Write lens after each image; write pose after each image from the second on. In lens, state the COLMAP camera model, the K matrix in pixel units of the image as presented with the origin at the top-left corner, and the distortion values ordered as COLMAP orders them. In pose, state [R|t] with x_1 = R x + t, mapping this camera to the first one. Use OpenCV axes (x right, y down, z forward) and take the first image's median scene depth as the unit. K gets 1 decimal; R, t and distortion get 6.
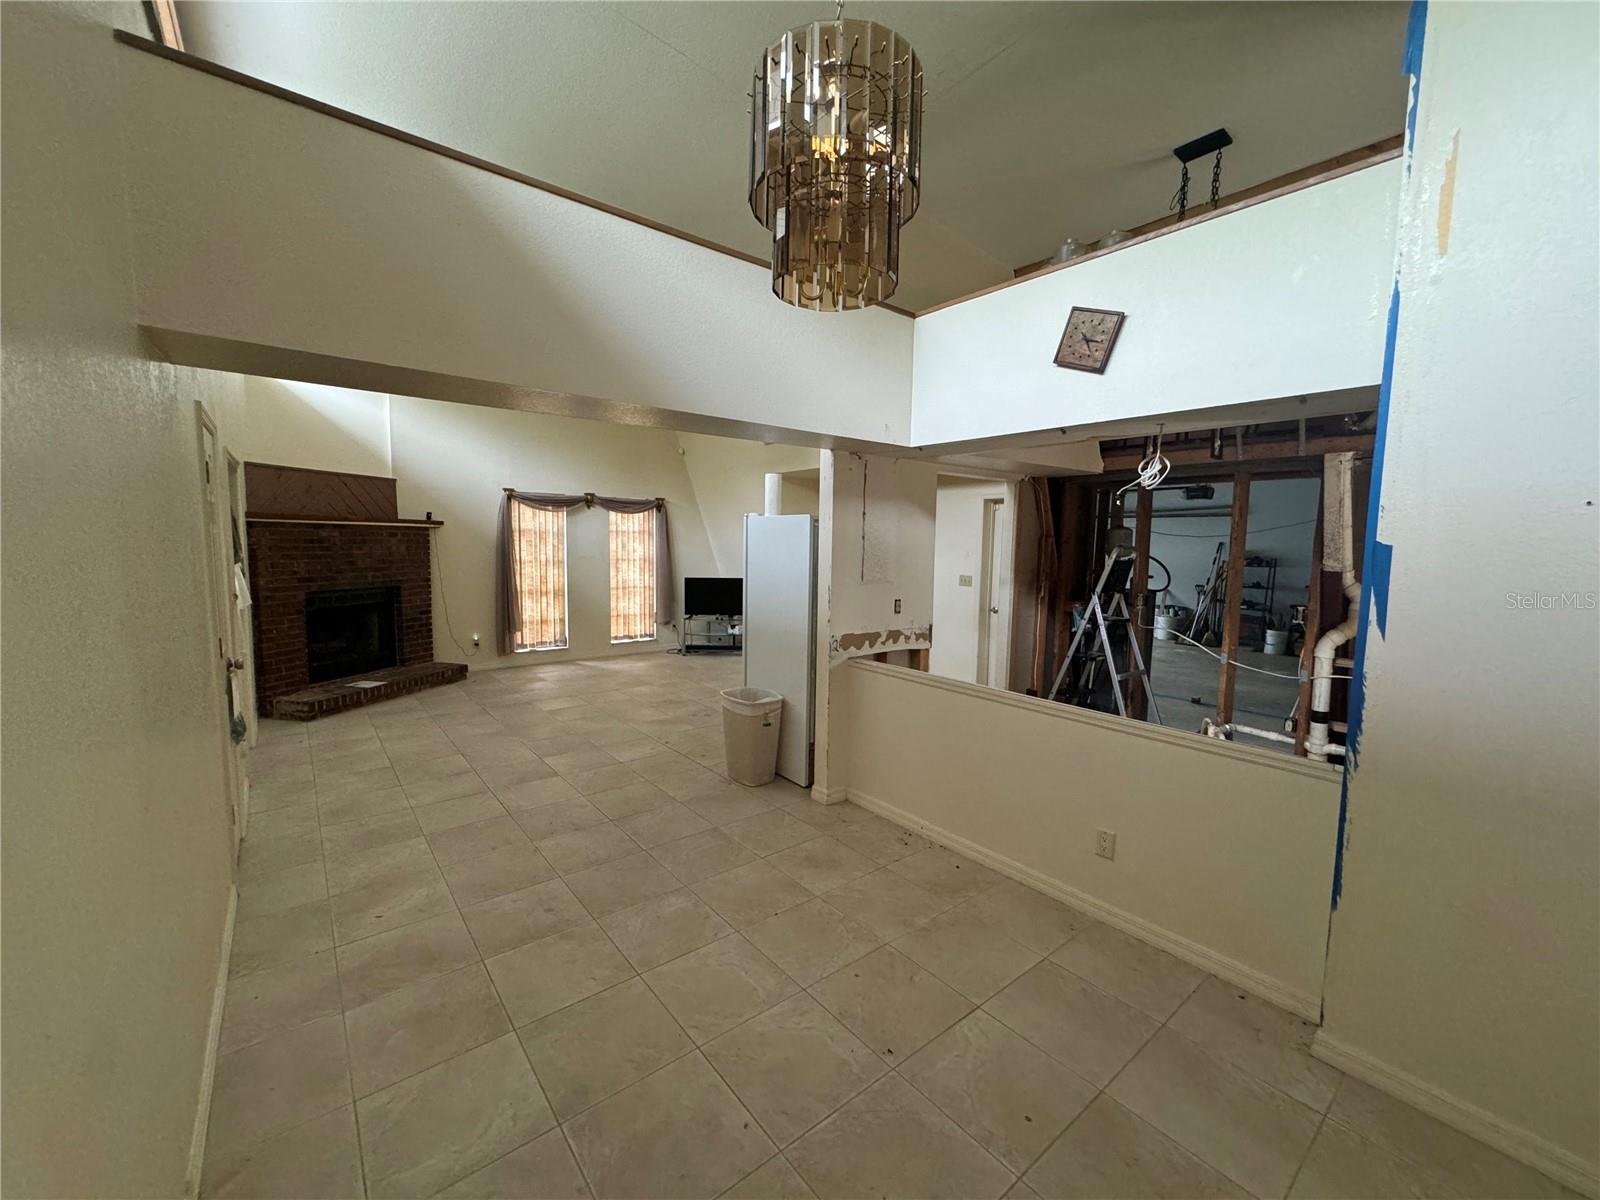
lens RADIAL K [[639.5, 0, 800.6], [0, 639.5, 602.5], [0, 0, 1]] dist [-0.000129, -0.000329]
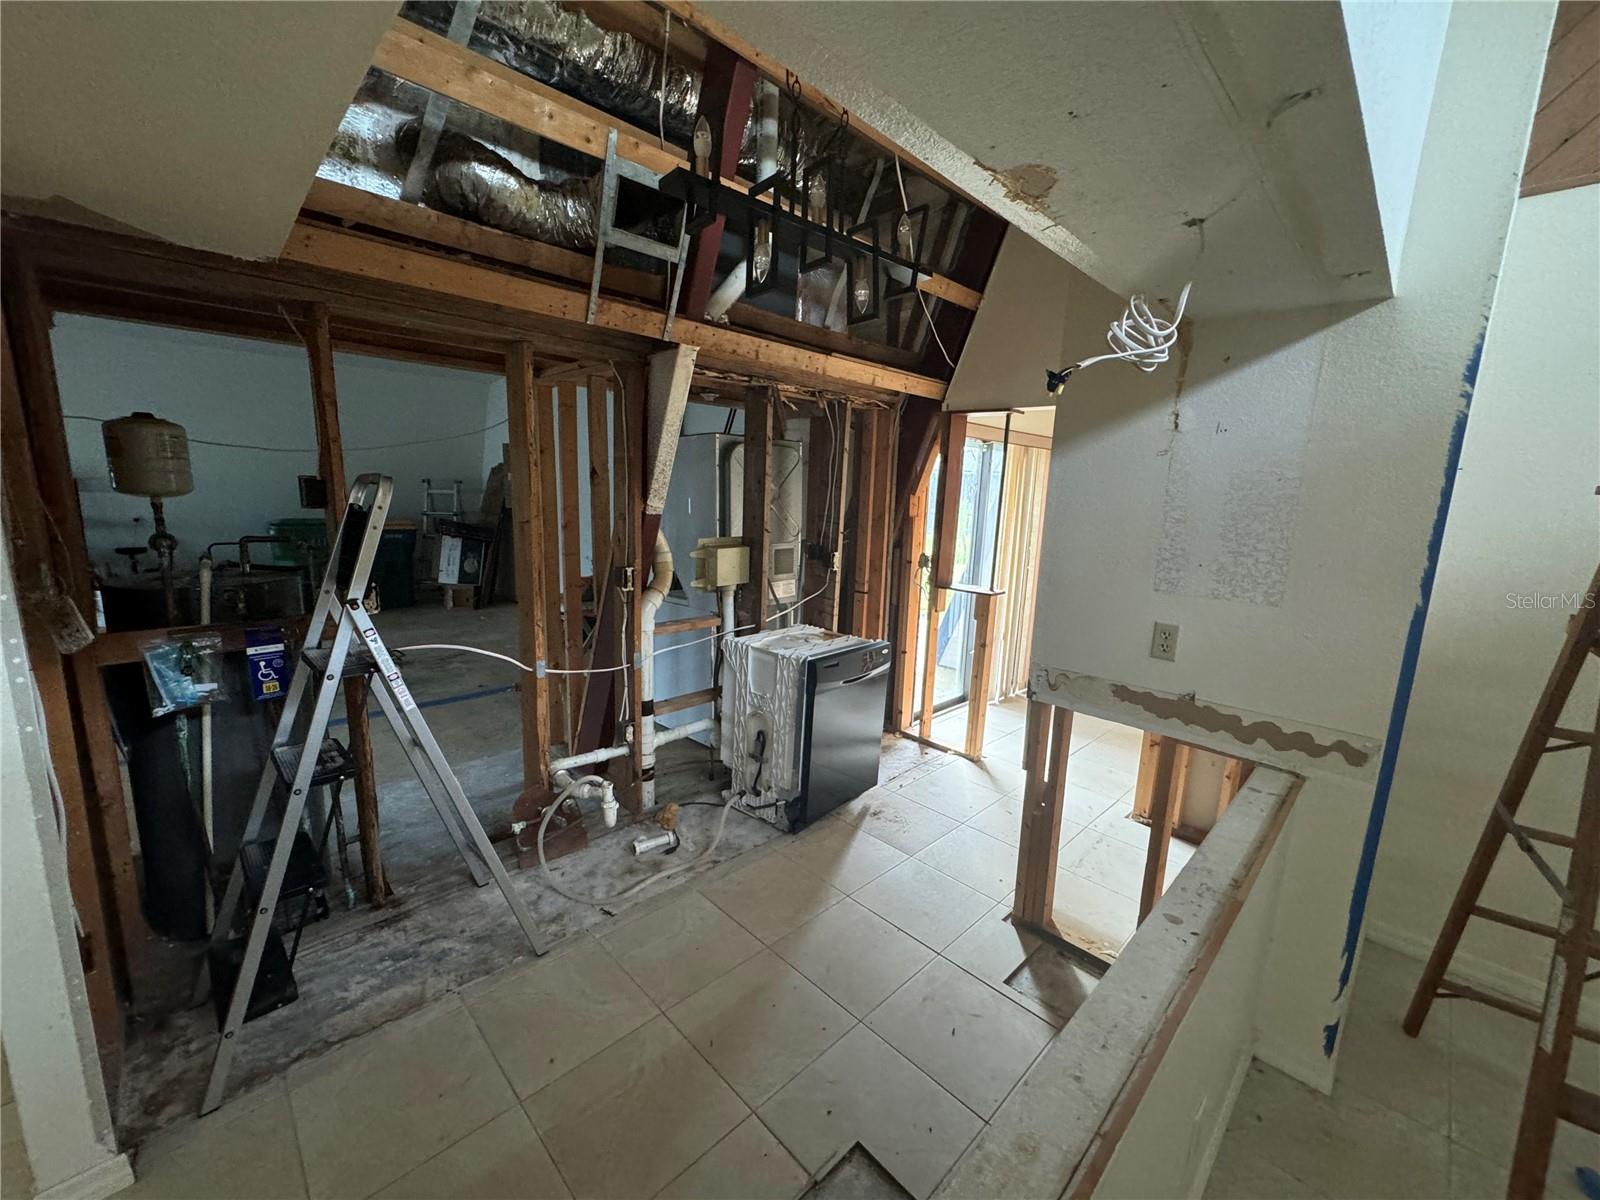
lens RADIAL K [[639.5, 0, 800.6], [0, 639.5, 602.5], [0, 0, 1]] dist [-0.000129, -0.000329]
pose [[-0.097055, -0.195589, 0.975872, 0.096908], [0.059507, 0.977606, 0.201854, -0.106667], [-0.993499, 0.077662, -0.083243, 1.094652]]
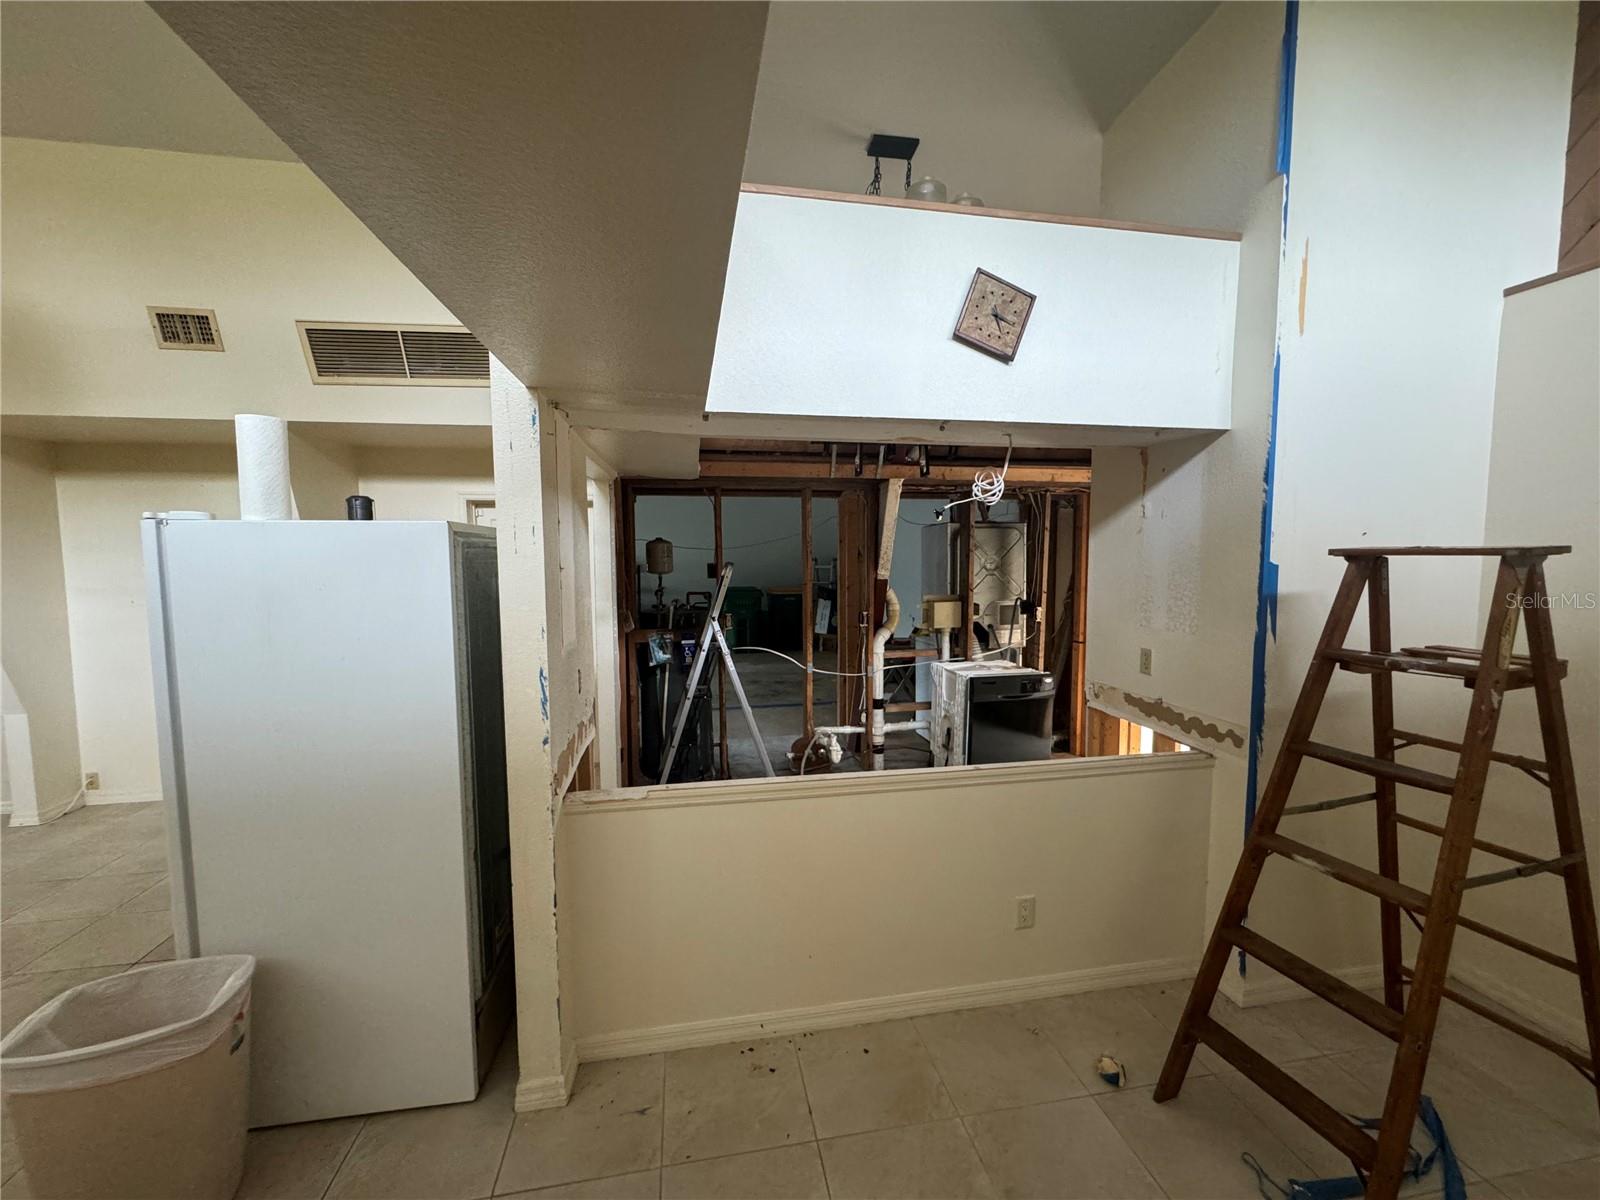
lens RADIAL K [[639.5, 0, 800.6], [0, 639.5, 602.5], [0, 0, 1]] dist [-0.000129, -0.000329]
pose [[0.478516, -0.088865, 0.873570, -0.327035], [0.097498, 0.994091, 0.047718, -0.093383], [-0.872649, 0.062337, 0.484353, 0.685875]]
